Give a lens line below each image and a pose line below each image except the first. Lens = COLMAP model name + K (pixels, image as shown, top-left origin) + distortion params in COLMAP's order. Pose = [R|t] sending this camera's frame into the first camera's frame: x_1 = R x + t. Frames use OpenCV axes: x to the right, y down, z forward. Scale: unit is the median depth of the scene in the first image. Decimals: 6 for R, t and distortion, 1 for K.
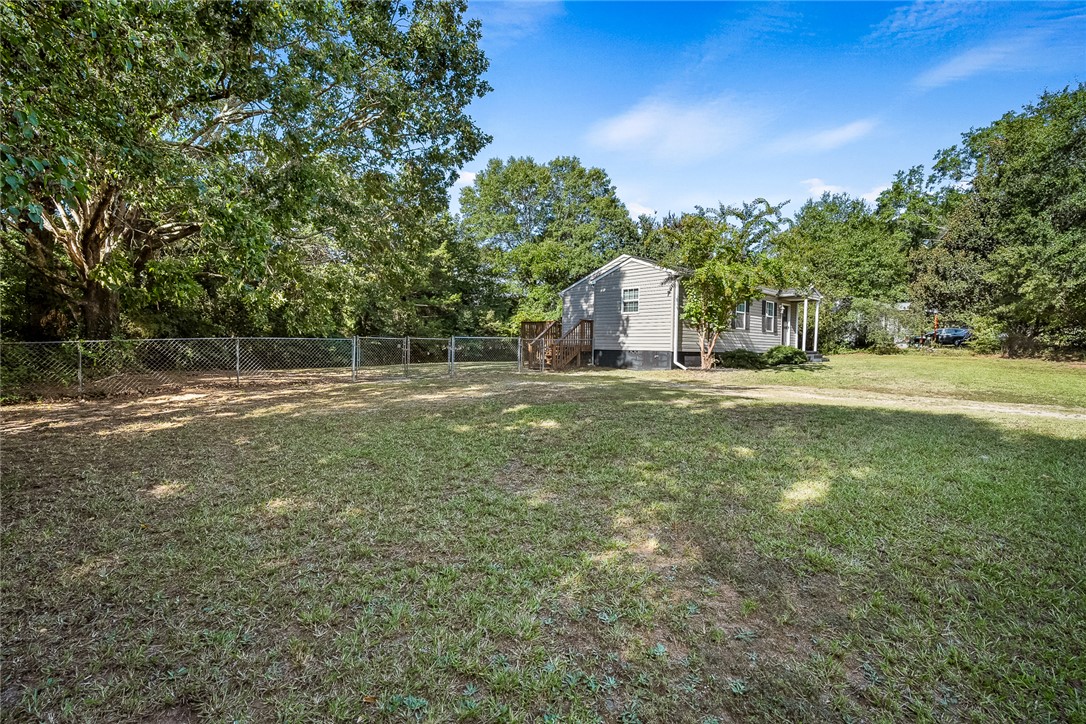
lens RADIAL K [[488.8, 0, 546.4], [0, 488.8, 360.4], [0, 0, 1]] dist [-0.002331, -0.000600]
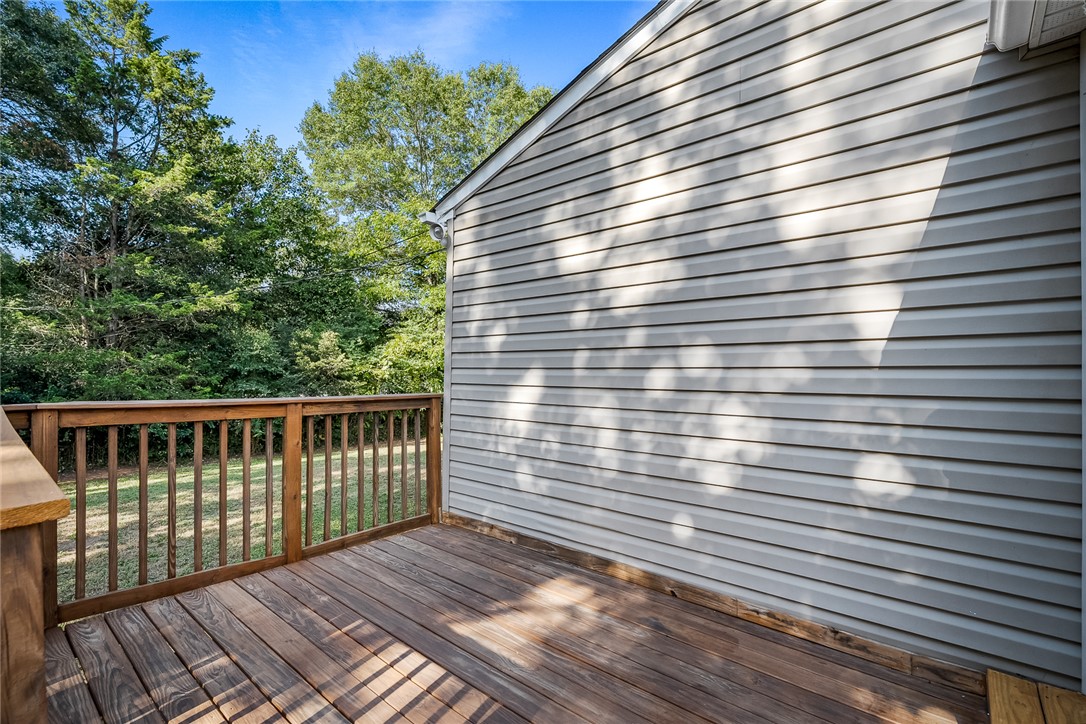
lens RADIAL K [[488.8, 0, 547.9], [0, 488.8, 368.4], [0, 0, 1]] dist [-0.002331, -0.000600]
pose [[0.991514, -0.007110, 0.129805, 0.030964], [0.012866, 0.998968, -0.043553, -0.043127], [-0.129362, 0.044854, 0.990582, 0.502931]]
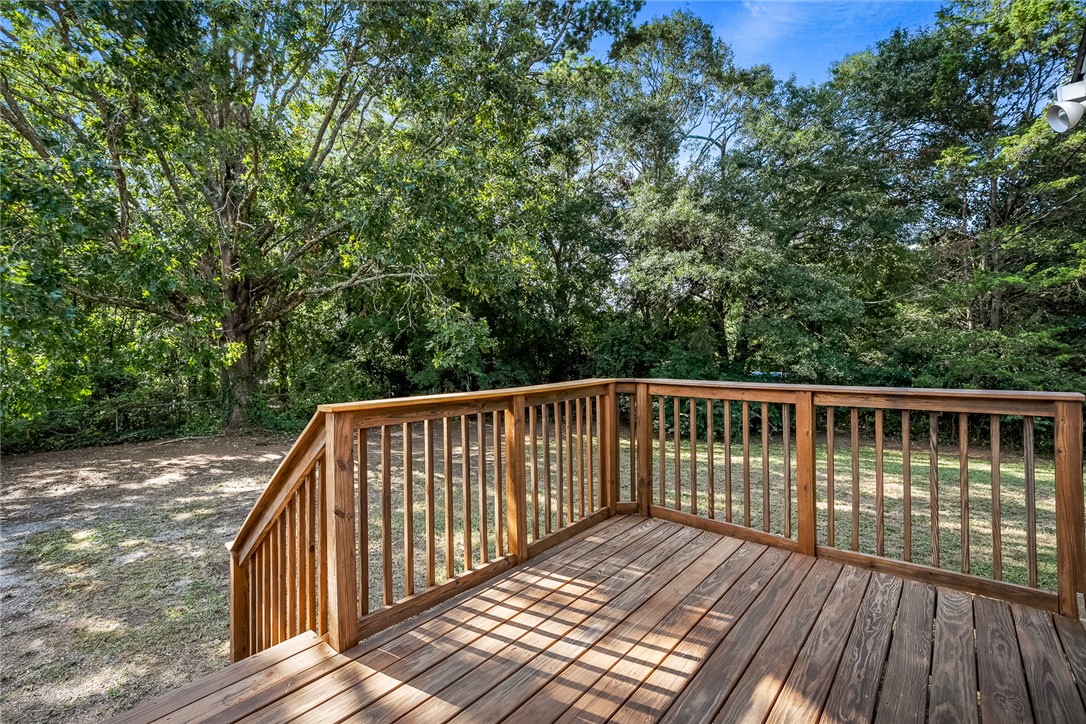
lens RADIAL K [[488.8, 0, 546.8], [0, 488.8, 357.9], [0, 0, 1]] dist [-0.002331, -0.000600]
pose [[0.129572, -0.009328, -0.991526, 0.071647], [-0.022526, 0.999670, -0.012348, -0.044754], [0.991314, 0.023935, 0.129319, 0.537305]]
